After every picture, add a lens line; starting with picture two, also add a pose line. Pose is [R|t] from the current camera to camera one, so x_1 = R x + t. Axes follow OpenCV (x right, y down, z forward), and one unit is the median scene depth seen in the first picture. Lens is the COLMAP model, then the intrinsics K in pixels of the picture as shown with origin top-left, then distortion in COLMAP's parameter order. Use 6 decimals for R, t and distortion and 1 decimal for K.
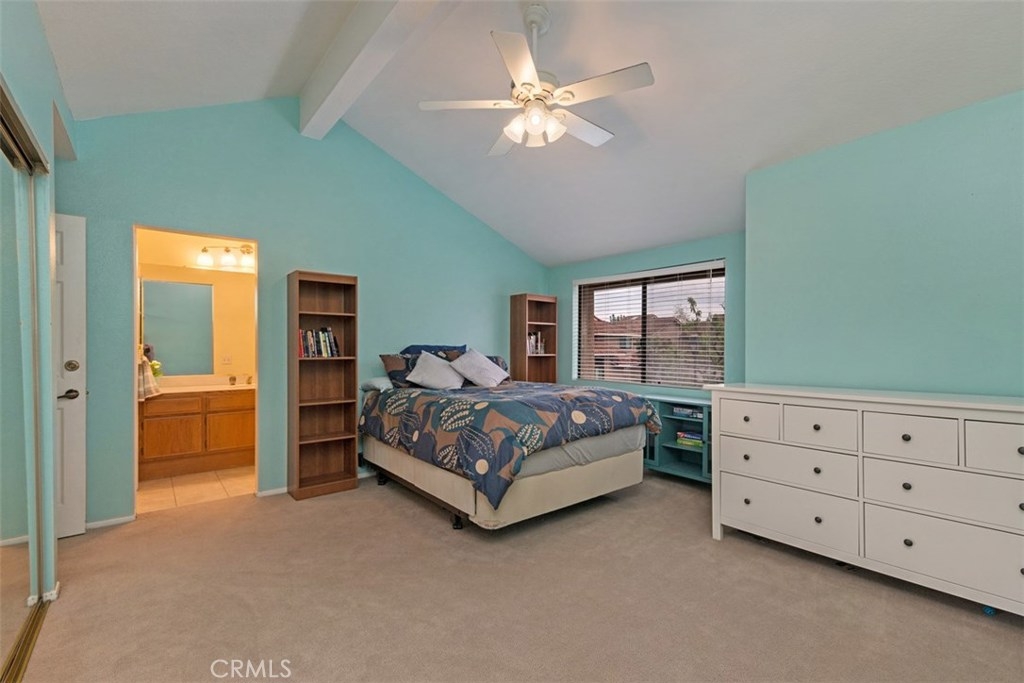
lens RADIAL K [[446.6, 0, 508.5], [0, 446.6, 346.4], [0, 0, 1]] dist [0.002813, -0.000319]
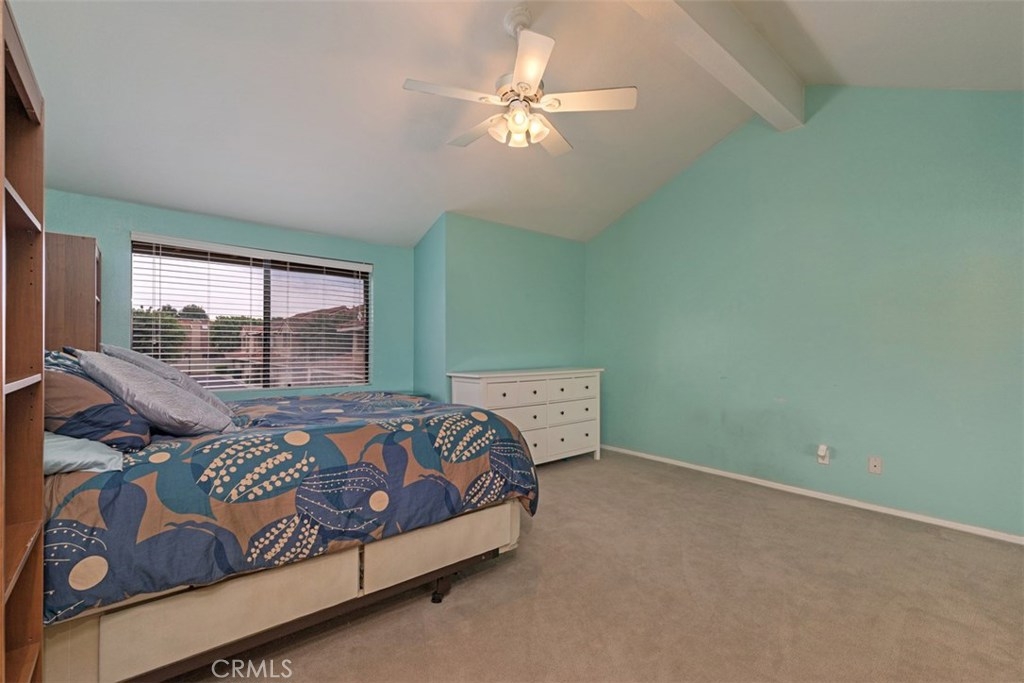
lens RADIAL K [[446.6, 0, 513.4], [0, 446.6, 343.7], [0, 0, 1]] dist [0.002813, -0.000319]
pose [[-0.008026, 0.002410, 0.999965, -0.772378], [-0.007230, 0.999971, -0.002468, -0.000413], [-0.999942, -0.007250, -0.008009, 0.824451]]
